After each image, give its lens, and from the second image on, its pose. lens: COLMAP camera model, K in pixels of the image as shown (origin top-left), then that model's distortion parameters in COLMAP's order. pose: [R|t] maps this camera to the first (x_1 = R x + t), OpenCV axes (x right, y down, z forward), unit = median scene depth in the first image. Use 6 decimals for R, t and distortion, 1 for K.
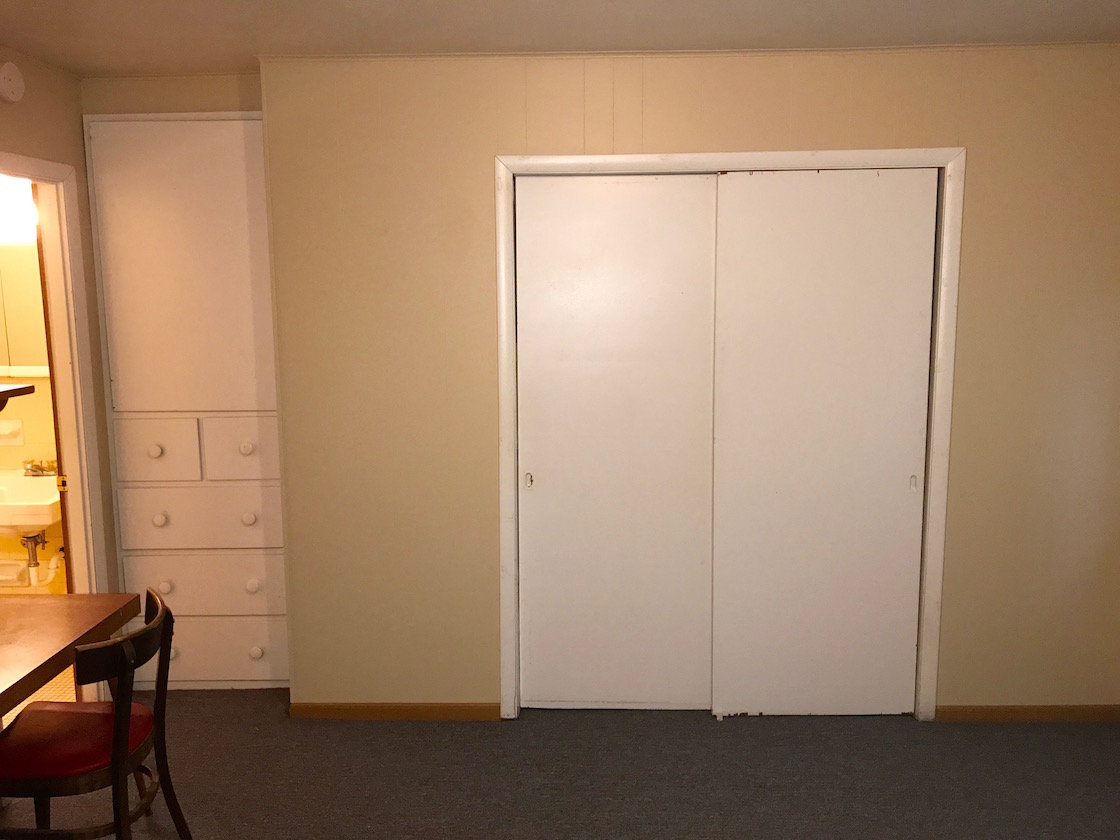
lens RADIAL K [[923.9, 0, 559.8], [0, 923.9, 417.9], [0, 0, 1]] dist [0.031225, -0.021213]
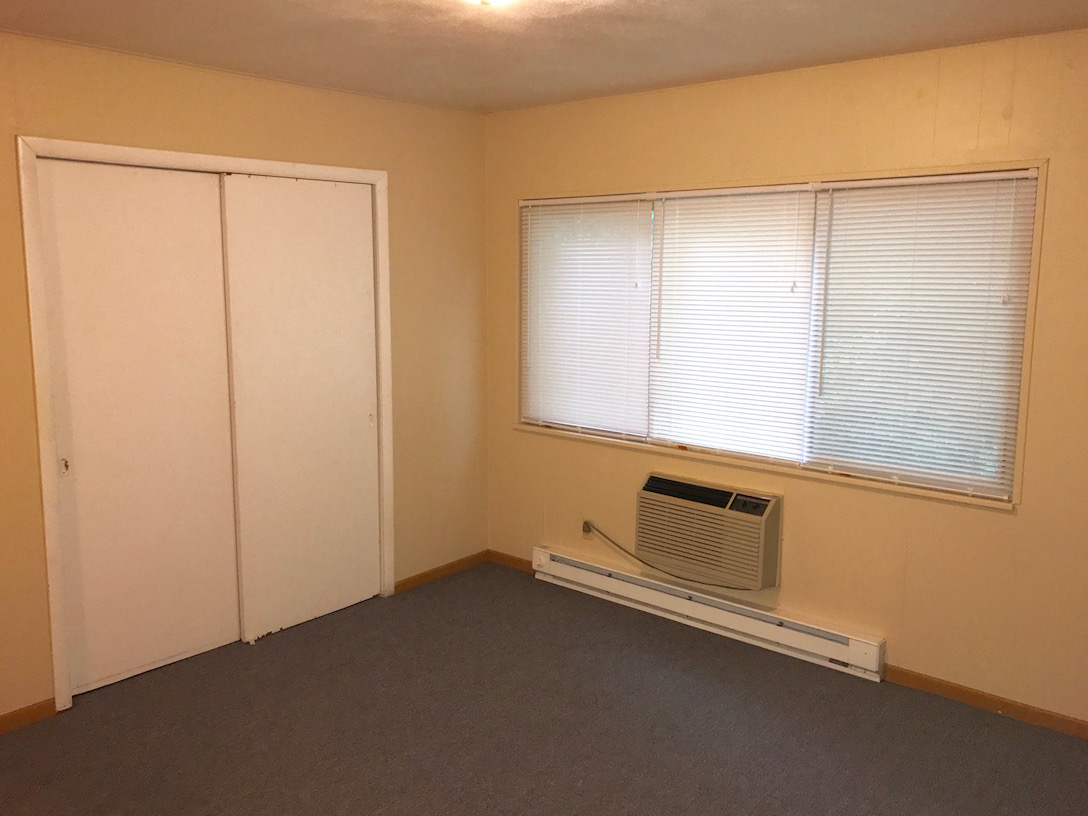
lens RADIAL K [[897.5, 0, 542.1], [0, 897.5, 407.6], [0, 0, 1]] dist [0.031225, -0.021213]
pose [[0.643338, -0.112377, 0.757290, -0.432899], [0.103366, 0.992861, 0.059522, 0.000778], [-0.758573, 0.039985, 0.650361, -0.024573]]
